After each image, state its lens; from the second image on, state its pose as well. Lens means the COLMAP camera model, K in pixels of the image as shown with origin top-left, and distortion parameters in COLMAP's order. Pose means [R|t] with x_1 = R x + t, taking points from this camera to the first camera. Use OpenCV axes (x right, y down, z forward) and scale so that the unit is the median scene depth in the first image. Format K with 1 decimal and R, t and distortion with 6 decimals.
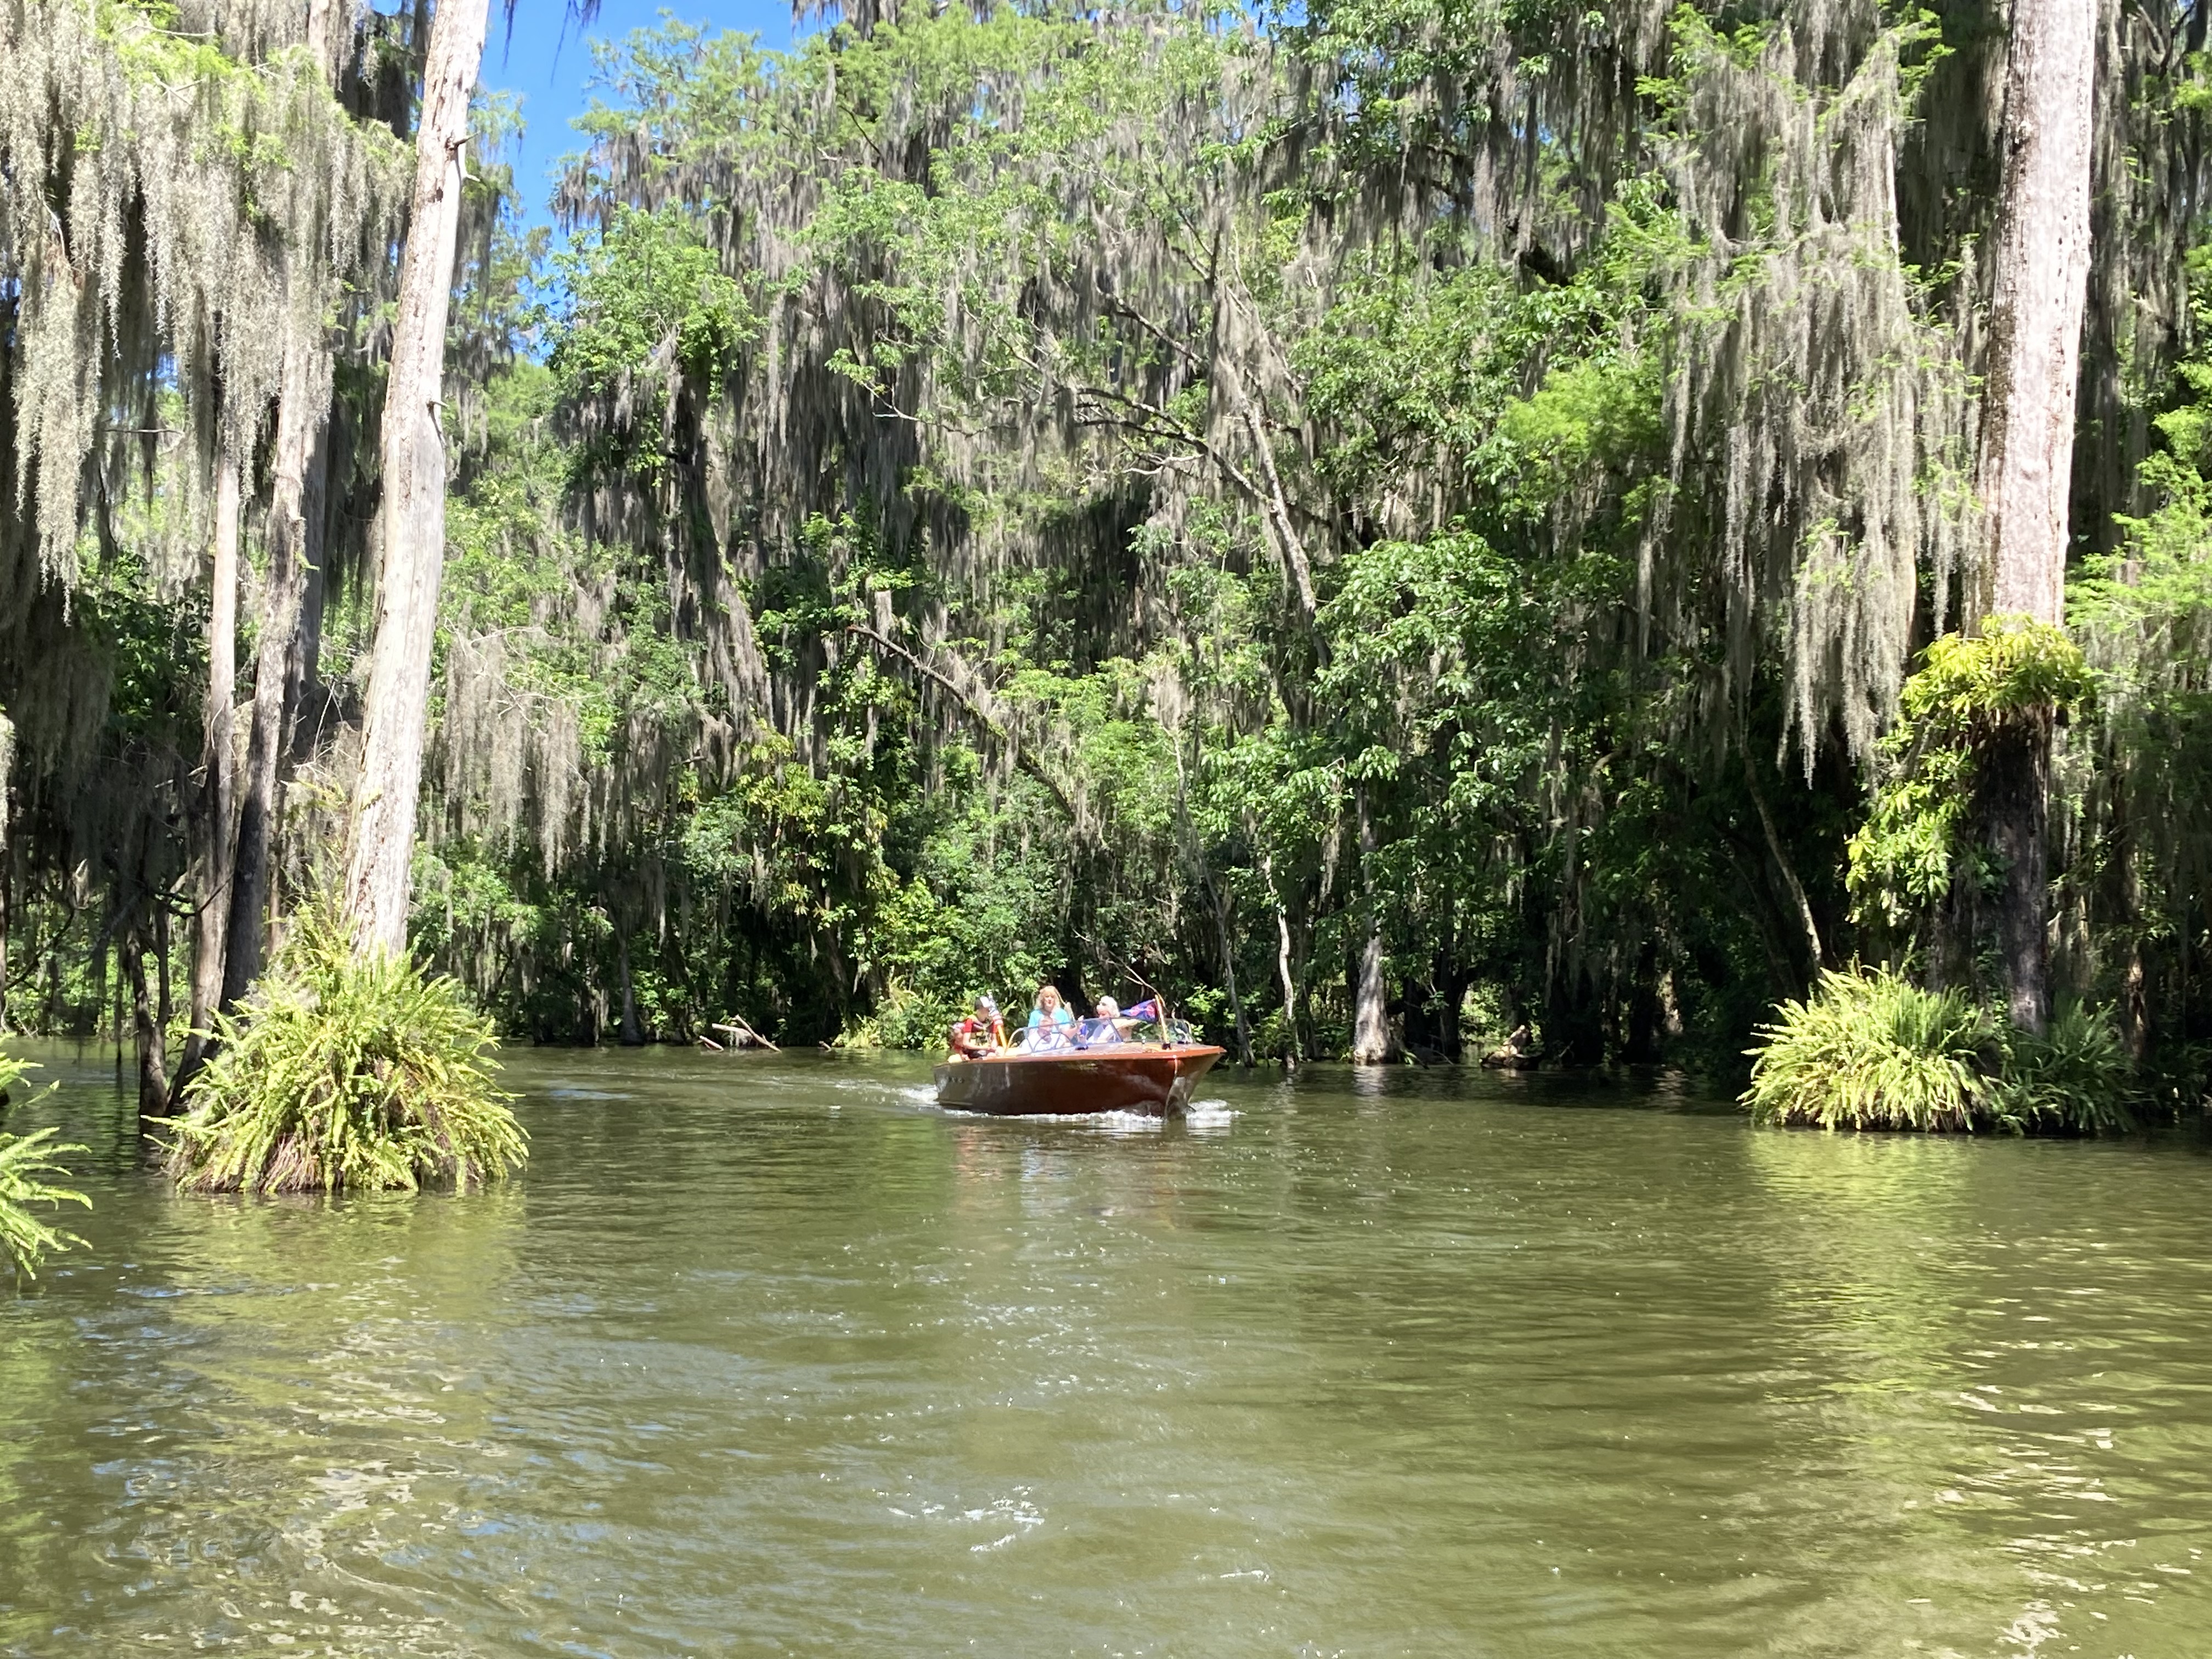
lens RADIAL K [[3312.4, 0, 1106.0], [0, 3312.4, 829.5], [0, 0, 1]] dist [0.260559, -1.286423]
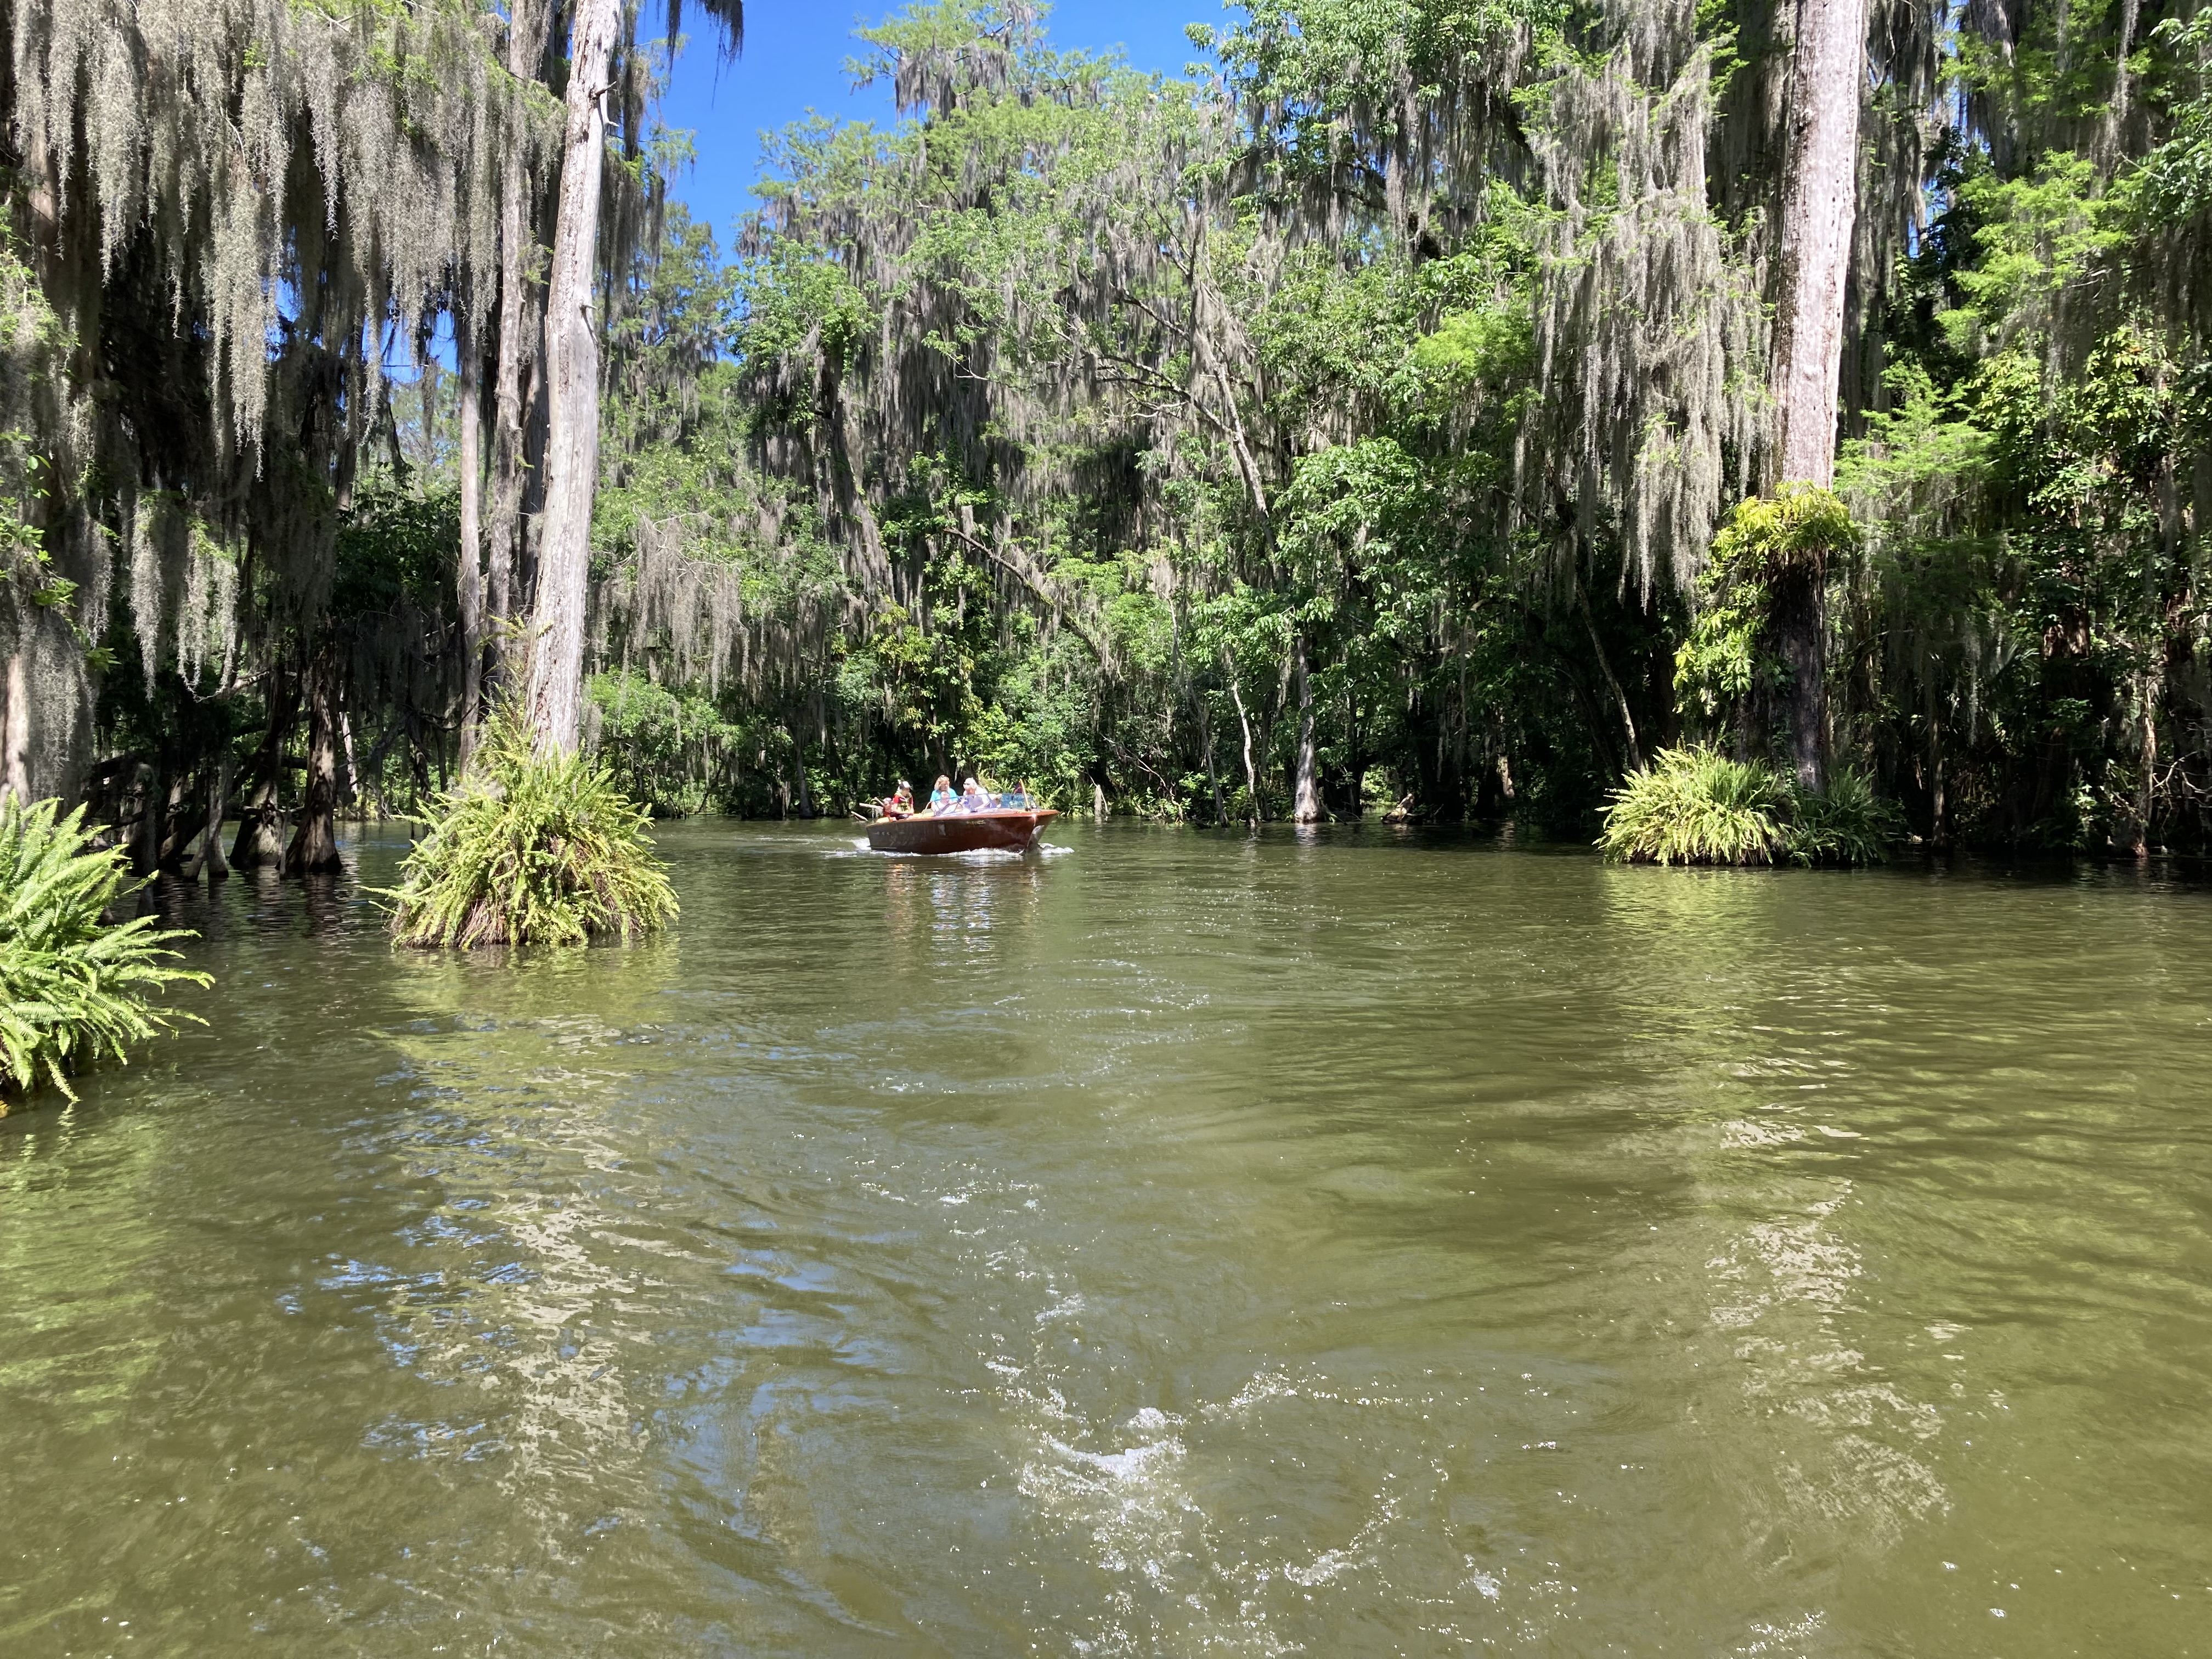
lens RADIAL K [[2014.2, 0, 1106.0], [0, 2014.2, 829.5], [0, 0, 1]] dist [0.004287, -0.001422]
pose [[0.999799, -0.019171, -0.005944, -0.005014], [0.019558, 0.997079, 0.073826, 0.008805], [0.004511, -0.073927, 0.997253, 0.155302]]
